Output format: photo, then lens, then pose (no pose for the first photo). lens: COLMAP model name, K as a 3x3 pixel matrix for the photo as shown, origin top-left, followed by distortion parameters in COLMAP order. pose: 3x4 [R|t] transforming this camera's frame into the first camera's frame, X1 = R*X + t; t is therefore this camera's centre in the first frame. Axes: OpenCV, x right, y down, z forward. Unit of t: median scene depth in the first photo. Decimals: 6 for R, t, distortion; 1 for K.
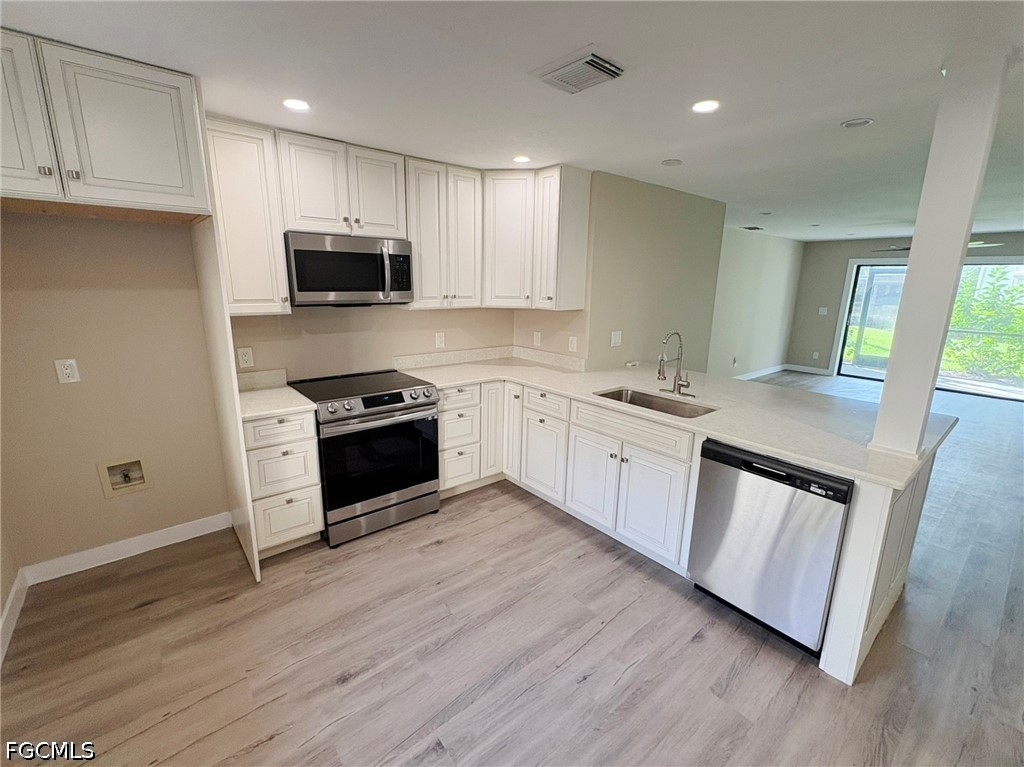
lens RADIAL K [[453.2, 0, 509.1], [0, 453.2, 384.7], [0, 0, 1]] dist [-0.000045, 0.000120]
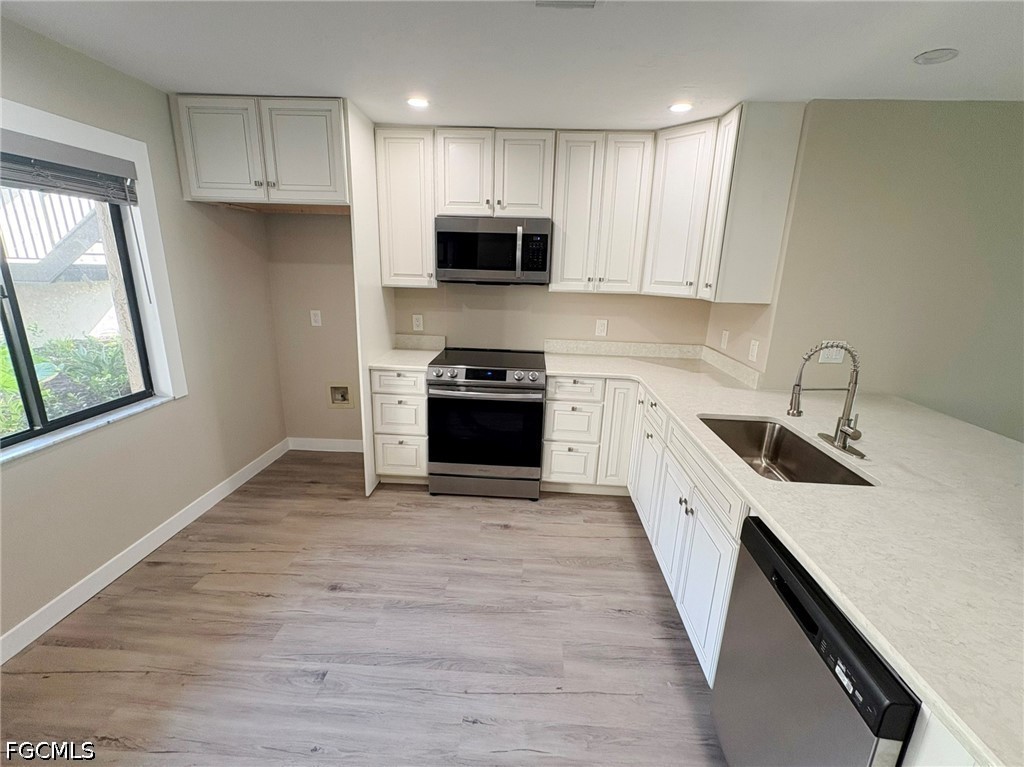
lens RADIAL K [[453.2, 0, 509.1], [0, 453.2, 384.7], [0, 0, 1]] dist [-0.000045, 0.000120]
pose [[0.735031, 0.180470, -0.653575, 0.455532], [-0.169228, 0.982250, 0.080907, -0.037687], [0.656575, 0.051134, 0.752525, 0.255770]]
